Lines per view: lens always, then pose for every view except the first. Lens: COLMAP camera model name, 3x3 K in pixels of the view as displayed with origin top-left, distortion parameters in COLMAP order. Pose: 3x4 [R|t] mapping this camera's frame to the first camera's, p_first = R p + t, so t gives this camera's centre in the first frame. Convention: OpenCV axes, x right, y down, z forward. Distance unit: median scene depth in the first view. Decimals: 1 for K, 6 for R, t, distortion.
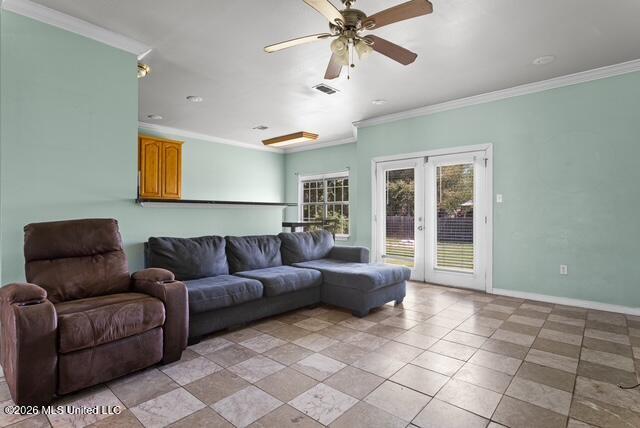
lens RADIAL K [[322.7, 0, 319.9], [0, 322.7, 213.4], [0, 0, 1]] dist [0.003238, 0.000262]
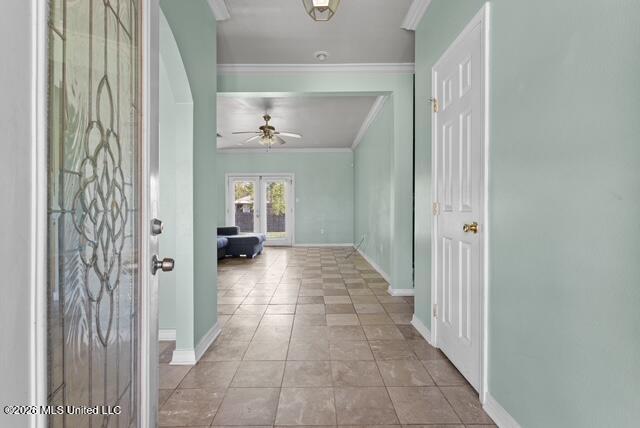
lens RADIAL K [[307.4, 0, 318.3], [0, 307.4, 209.9], [0, 0, 1]] dist [0.002464, 0.000524]
pose [[0.740012, -0.008352, 0.672542, -0.838953], [0.006139, 0.999965, 0.005663, 0.006887], [-0.672566, -0.000062, 0.740038, -0.690947]]
